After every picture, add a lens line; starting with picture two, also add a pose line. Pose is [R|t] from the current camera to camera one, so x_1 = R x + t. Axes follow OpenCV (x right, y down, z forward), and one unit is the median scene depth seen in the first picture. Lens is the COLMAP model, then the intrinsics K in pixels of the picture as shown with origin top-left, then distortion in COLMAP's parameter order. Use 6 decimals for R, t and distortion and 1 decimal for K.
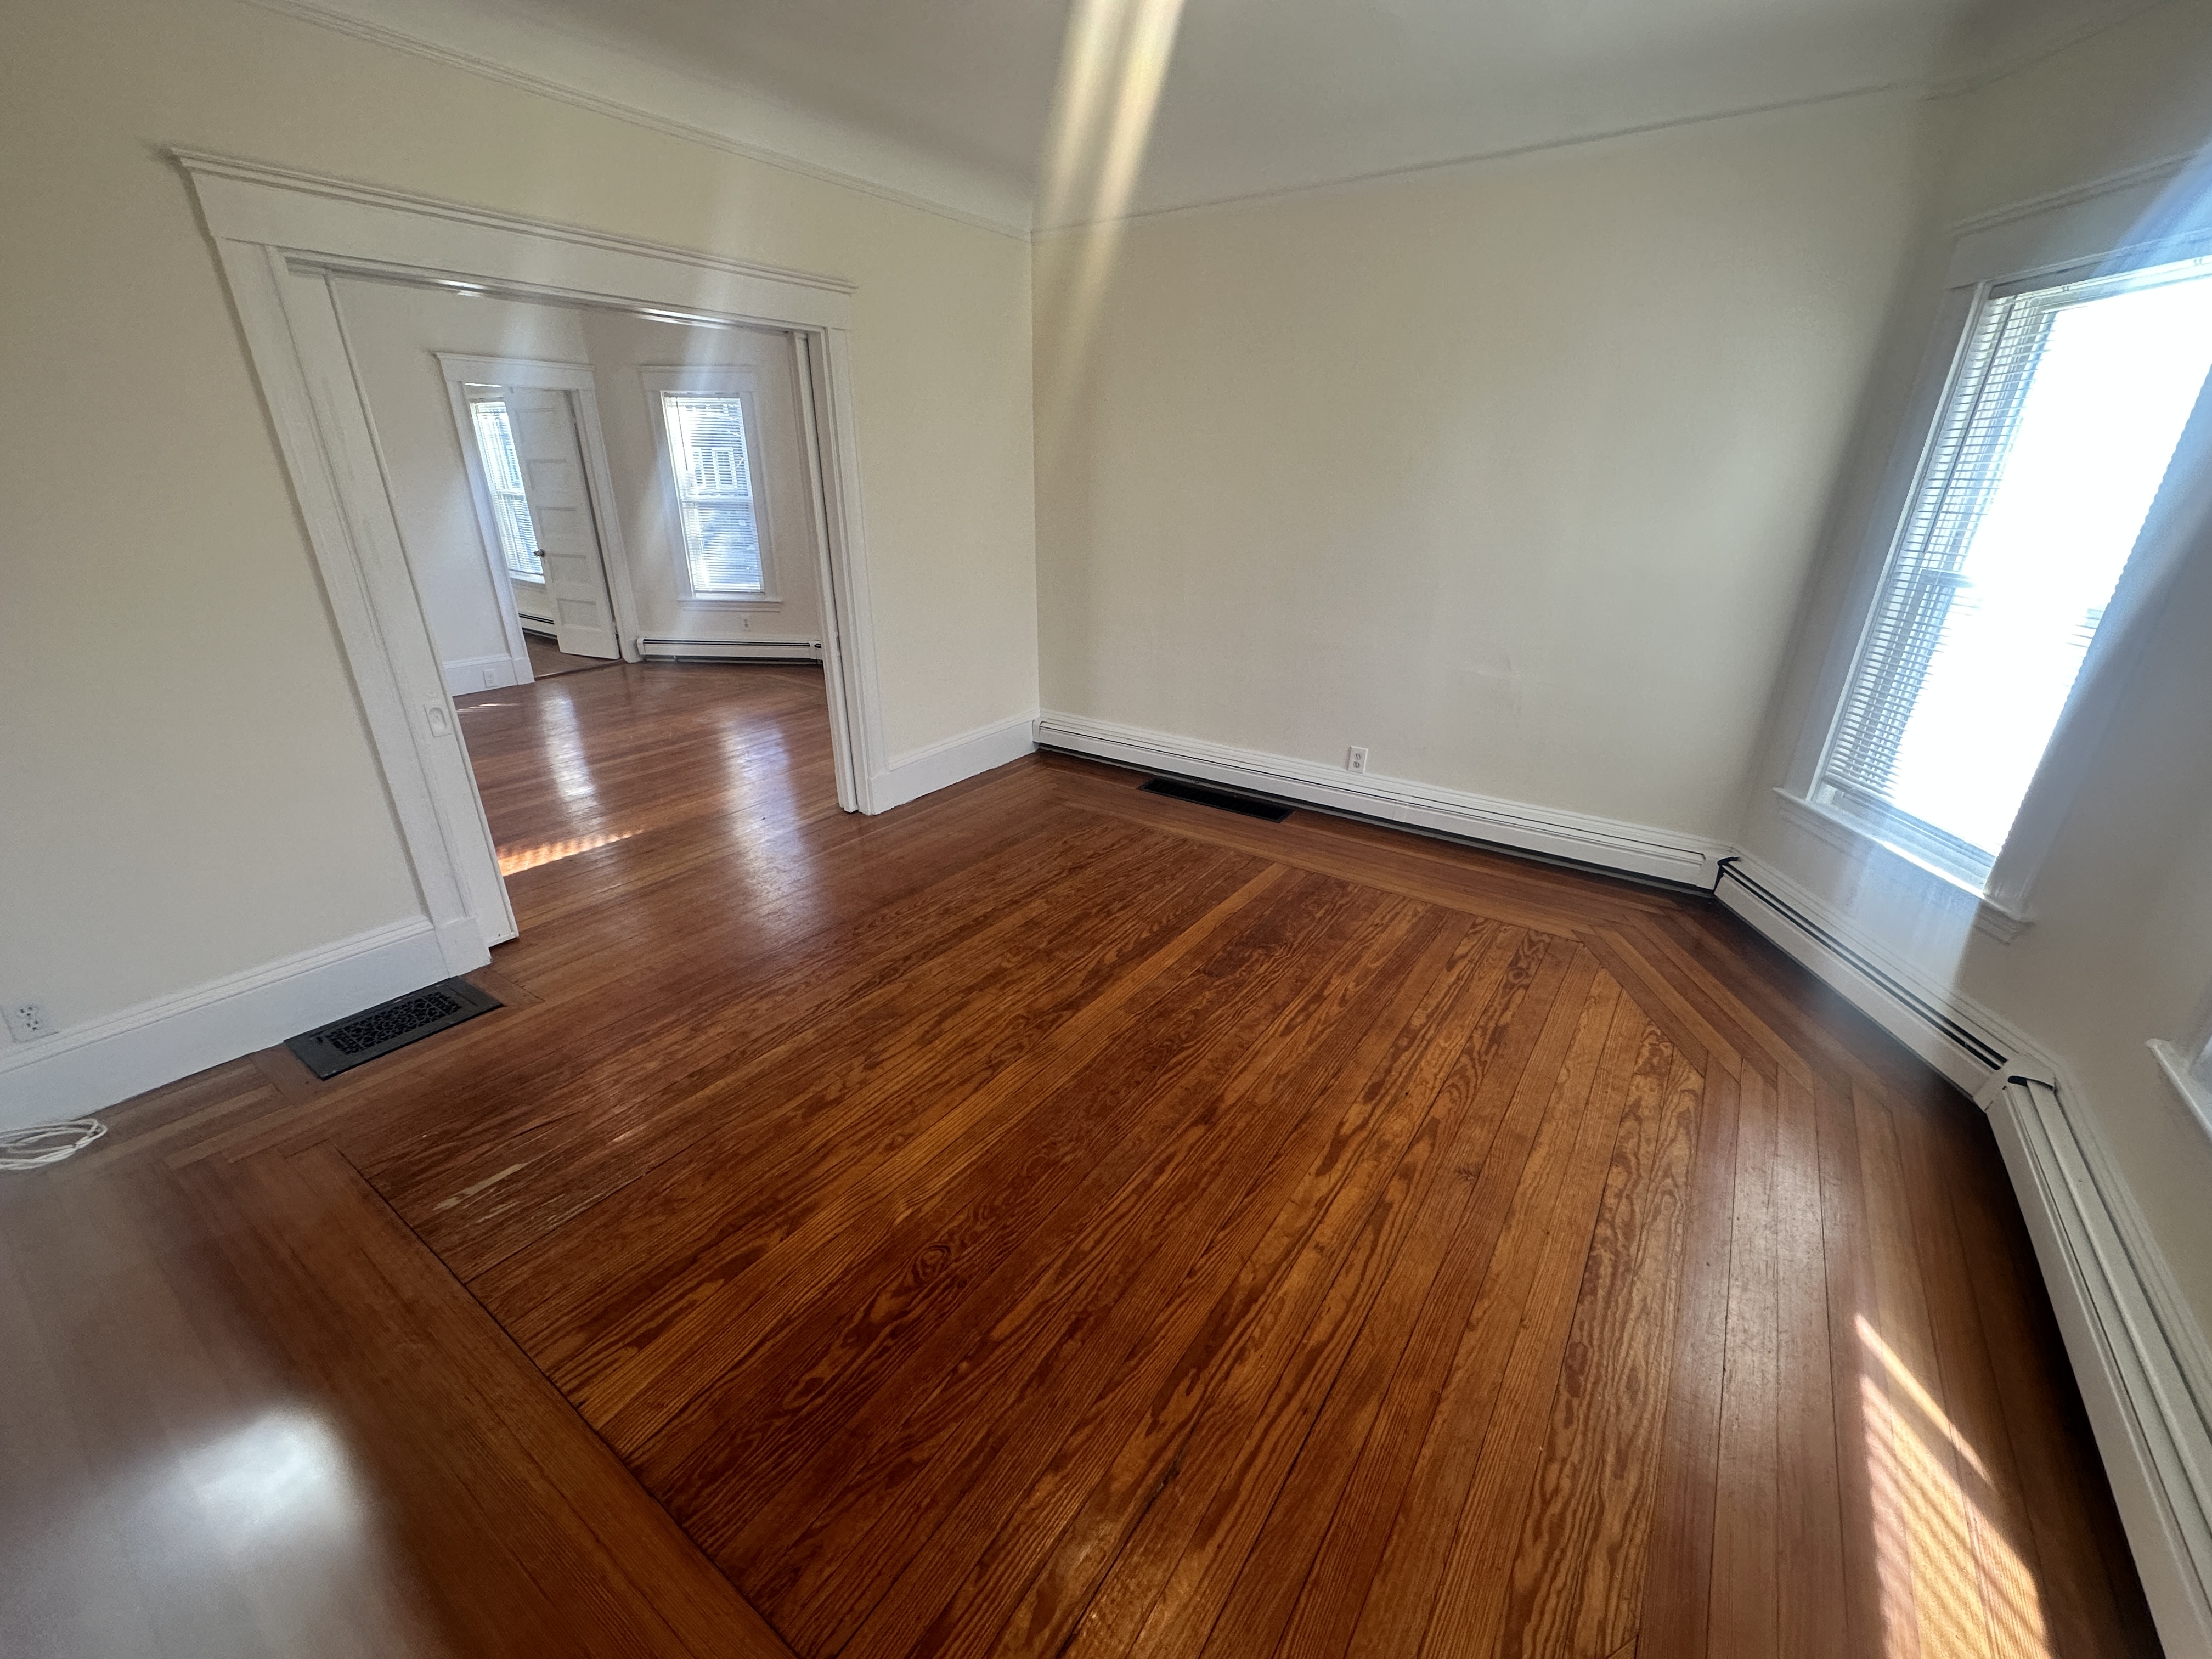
lens RADIAL K [[881.8, 0, 1106.4], [0, 881.8, 834.7], [0, 0, 1]] dist [-0.002627, 0.000281]
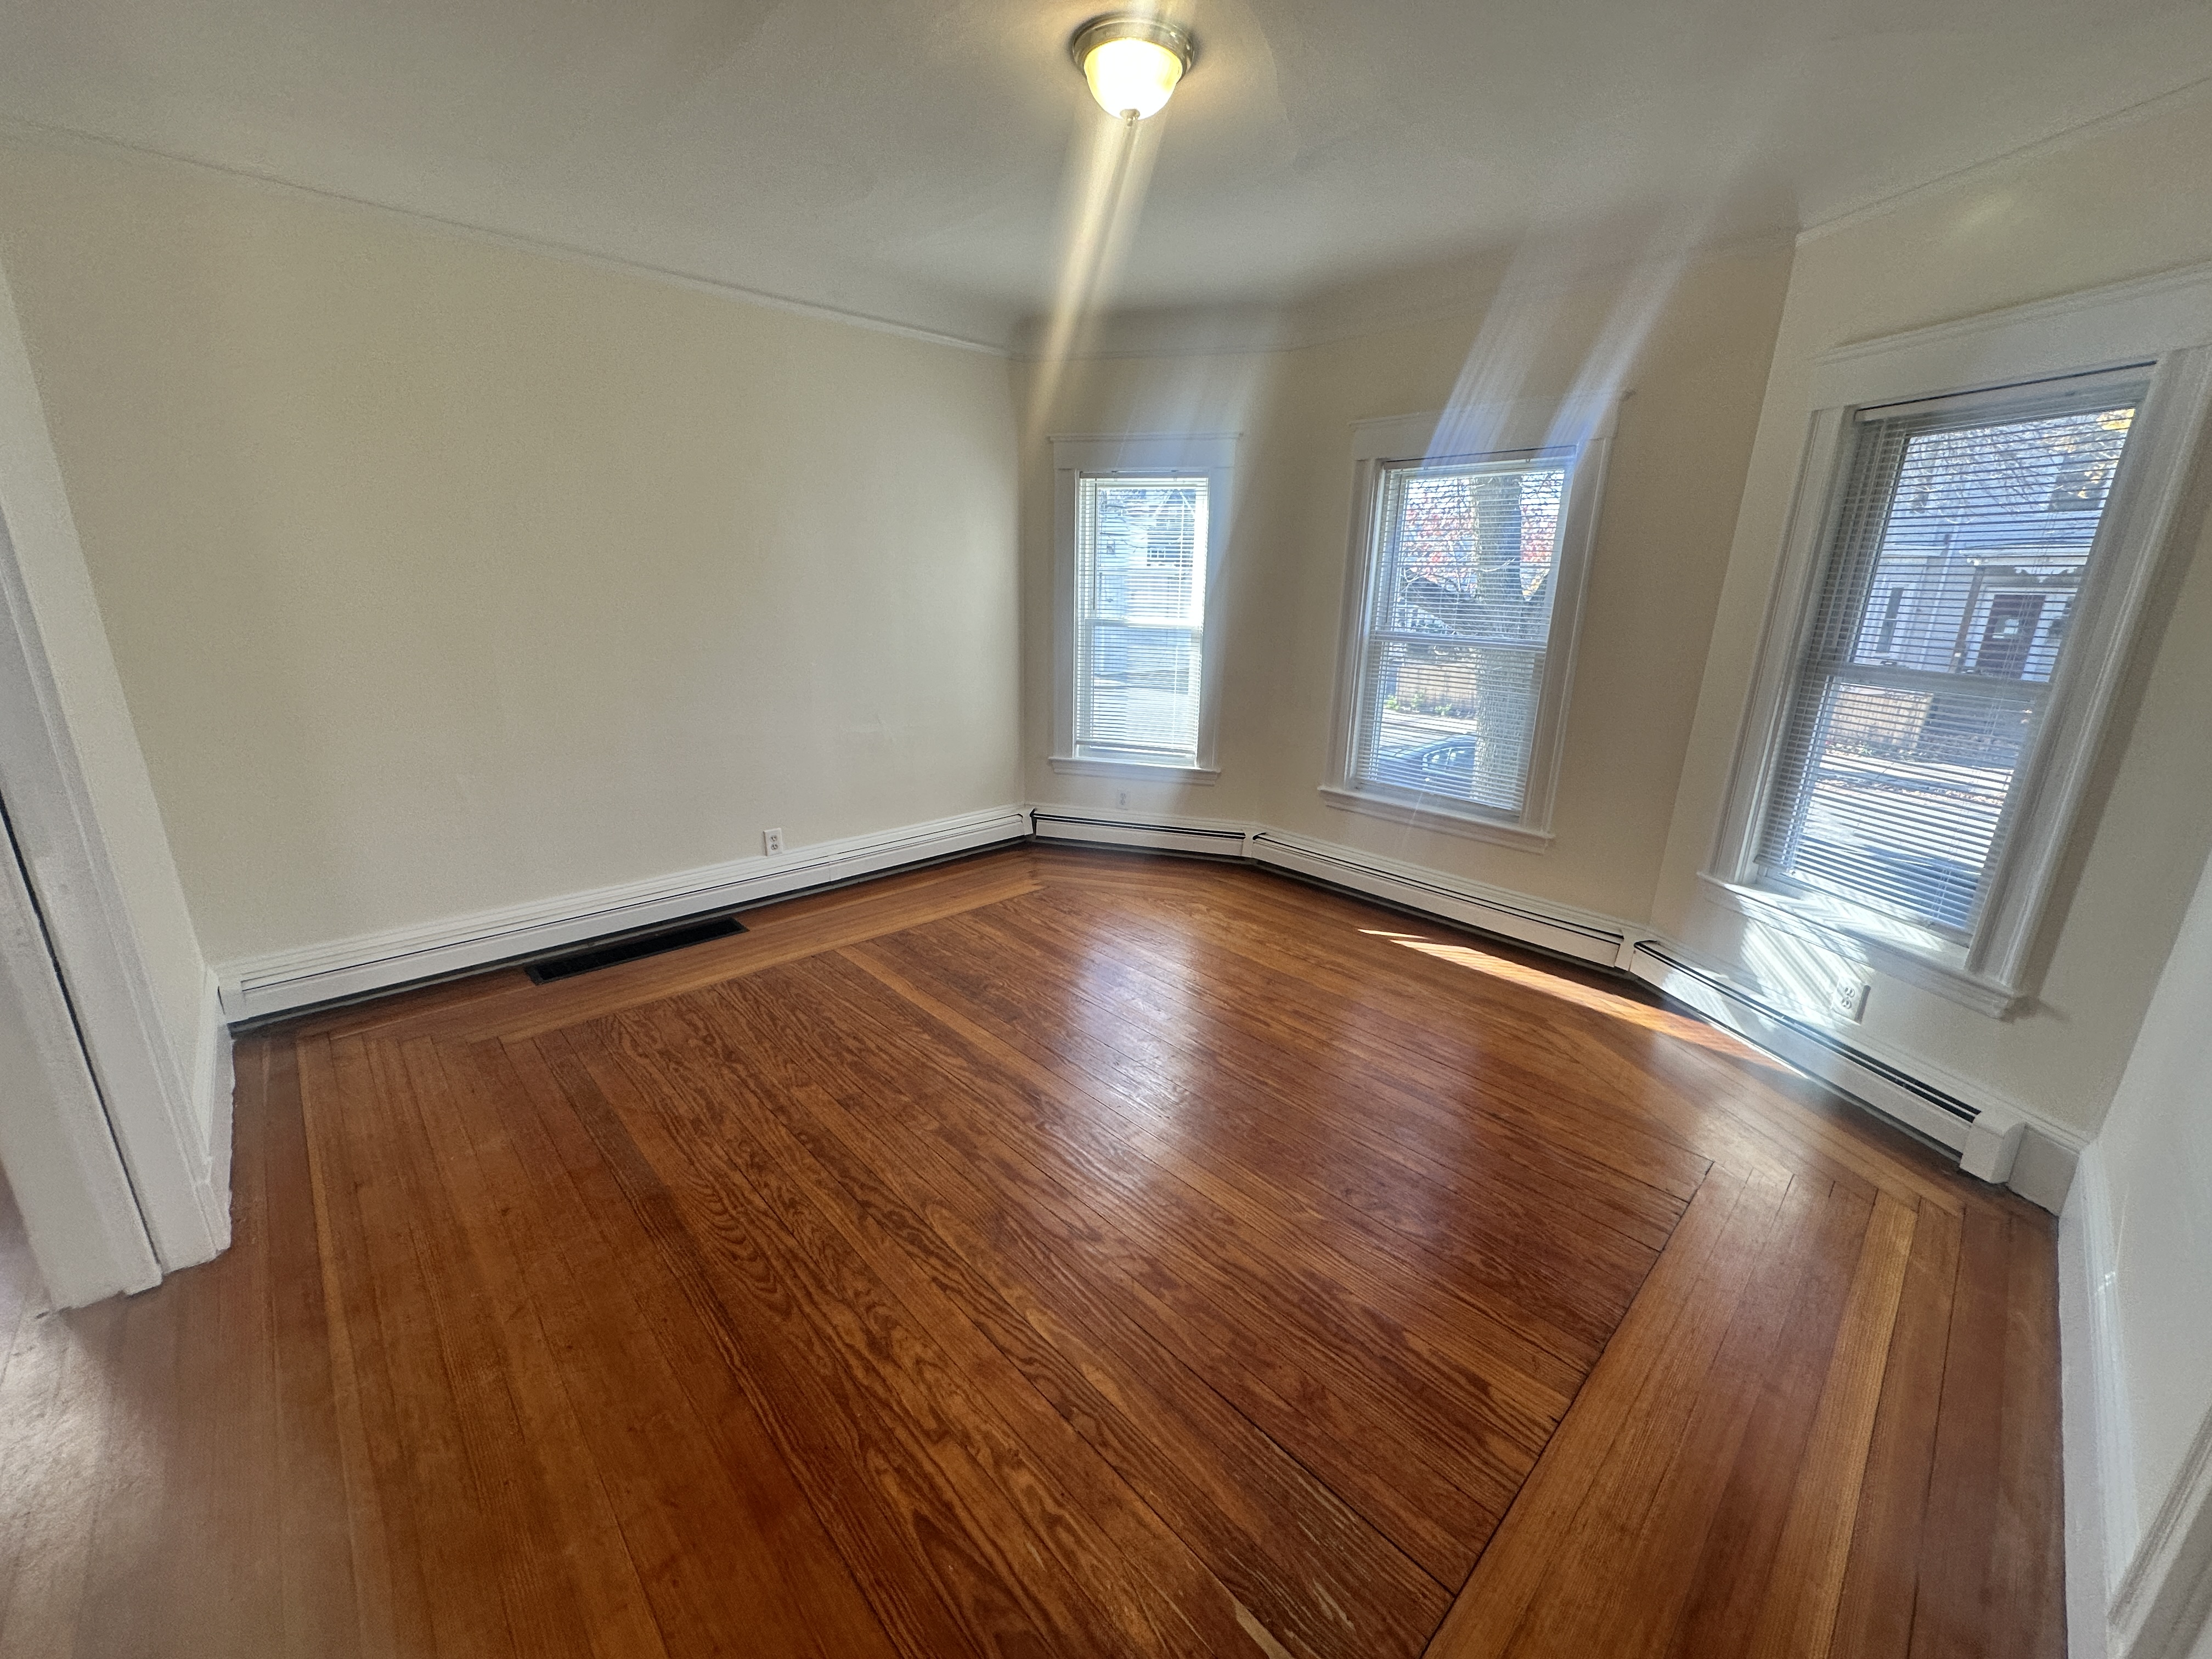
lens RADIAL K [[881.8, 0, 1103.9], [0, 881.8, 844.8], [0, 0, 1]] dist [-0.002627, 0.000281]
pose [[0.196018, -0.294680, 0.935276, -0.726917], [0.357994, 0.909452, 0.211514, -0.201503], [-0.912917, 0.293363, 0.283762, 0.478678]]
